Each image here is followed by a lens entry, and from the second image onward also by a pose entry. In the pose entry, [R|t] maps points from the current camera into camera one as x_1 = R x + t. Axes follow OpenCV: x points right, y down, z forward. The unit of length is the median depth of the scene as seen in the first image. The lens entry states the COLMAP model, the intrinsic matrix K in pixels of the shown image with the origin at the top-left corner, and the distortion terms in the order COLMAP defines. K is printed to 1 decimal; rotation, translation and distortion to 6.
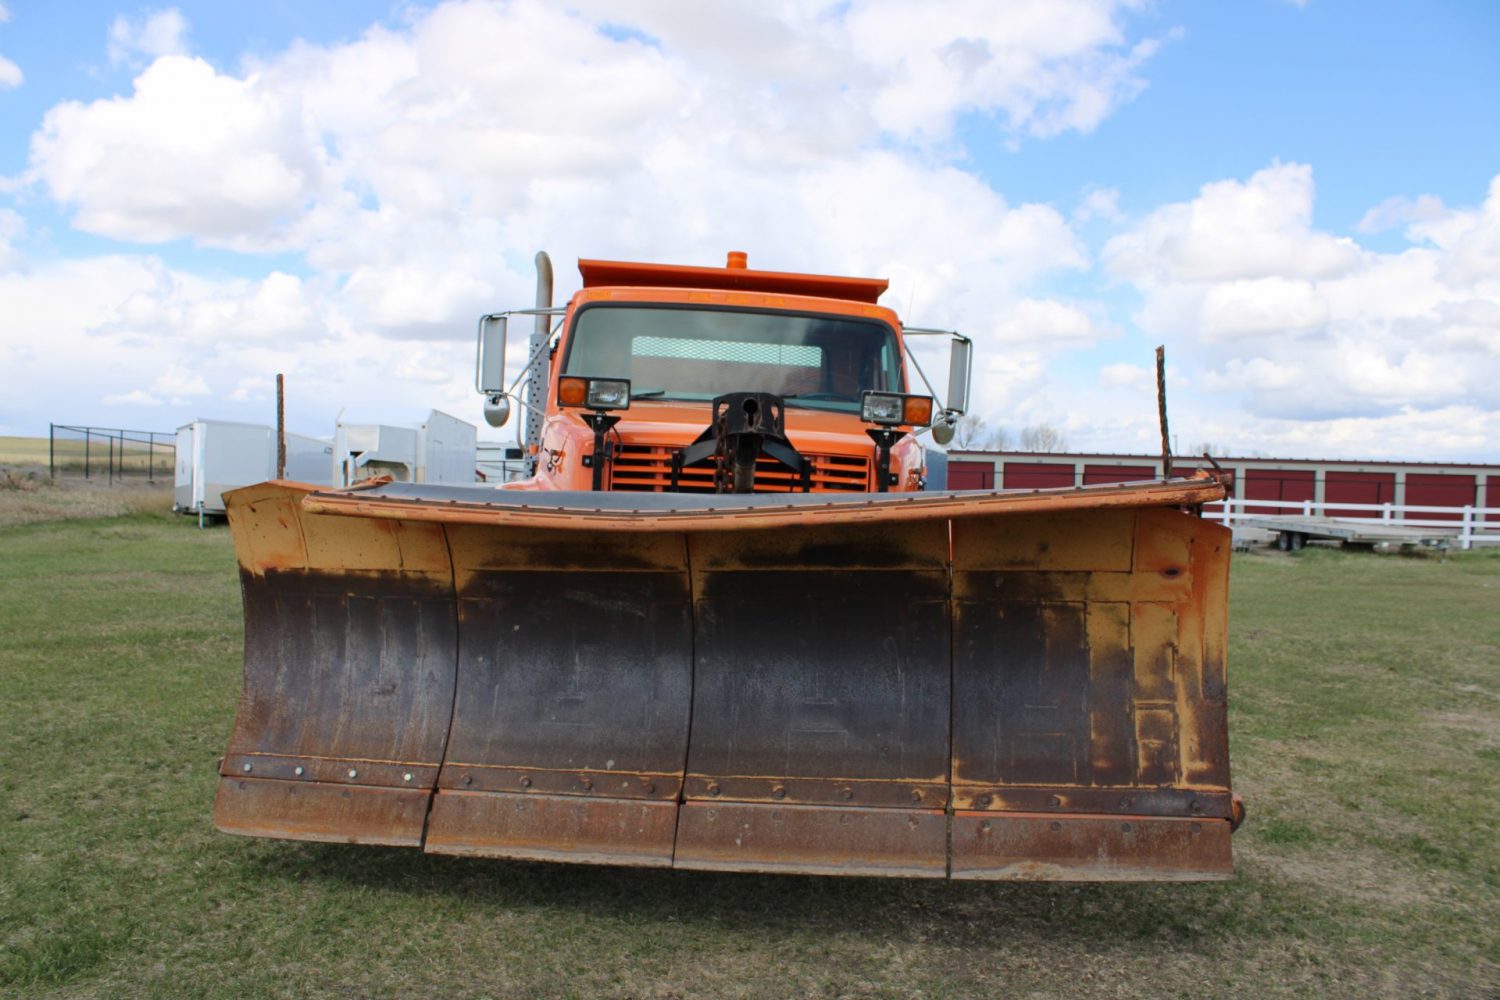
lens RADIAL K [[1246.2, 0, 743.8], [0, 1246.2, 497.4], [0, 0, 1]] dist [-0.149858, 0.105111]
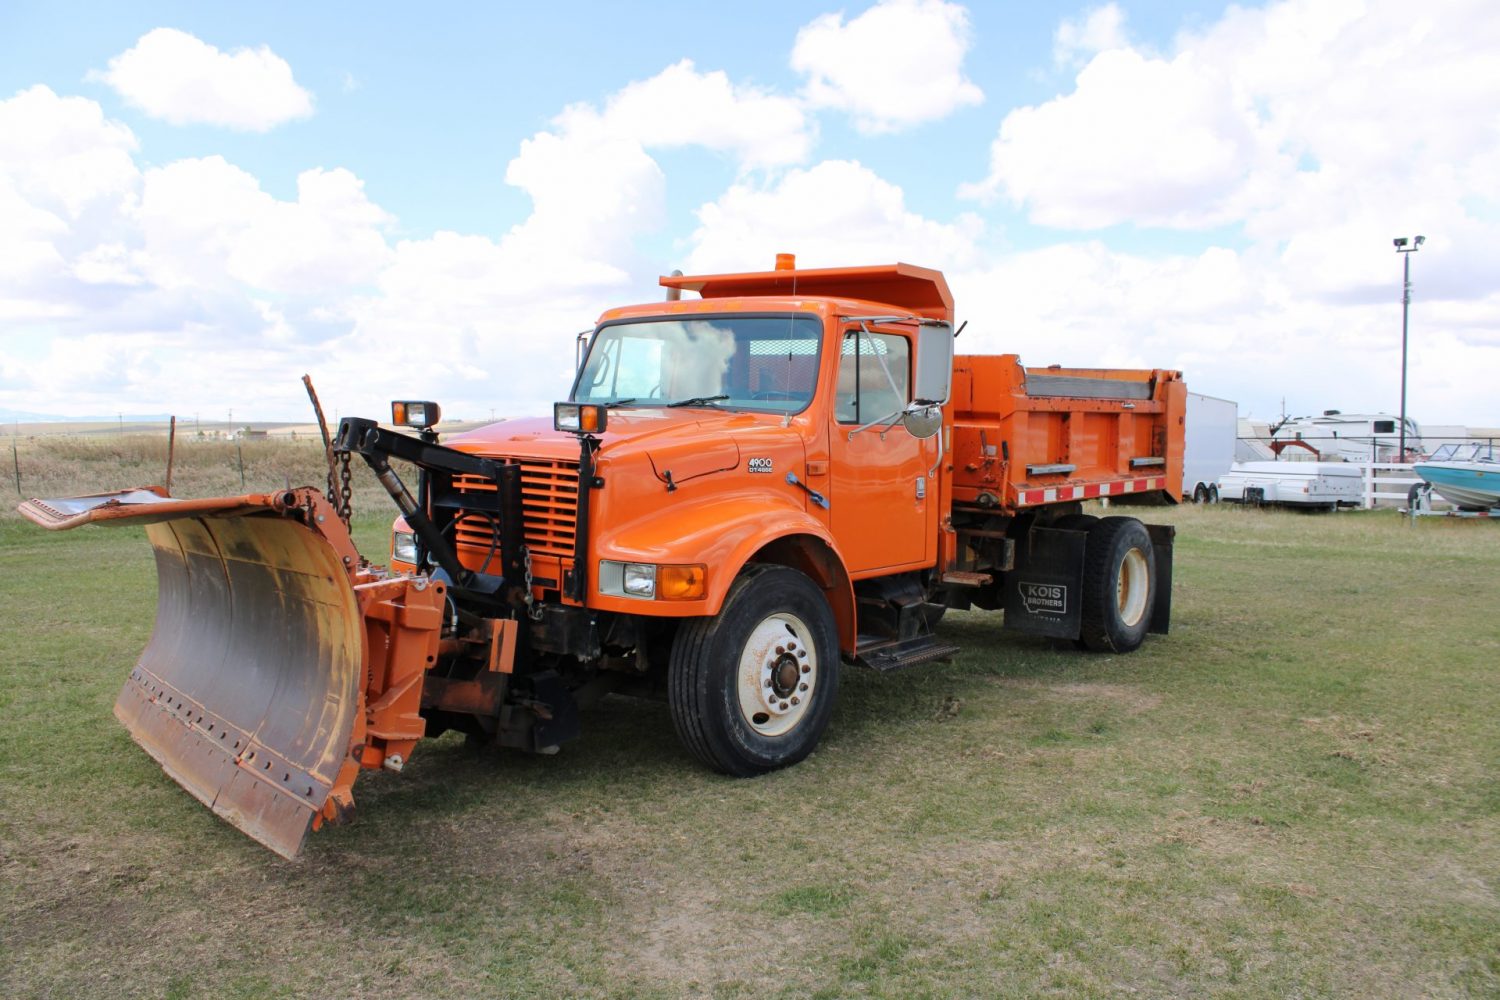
lens RADIAL K [[1246.2, 0, 716.8], [0, 1246.2, 490.1], [0, 0, 1]] dist [-0.149858, 0.105111]
pose [[0.728532, 0.009331, -0.684948, 0.646801], [0.000371, 0.999902, 0.014017, -0.016471], [0.685012, -0.010466, 0.728457, 0.208264]]
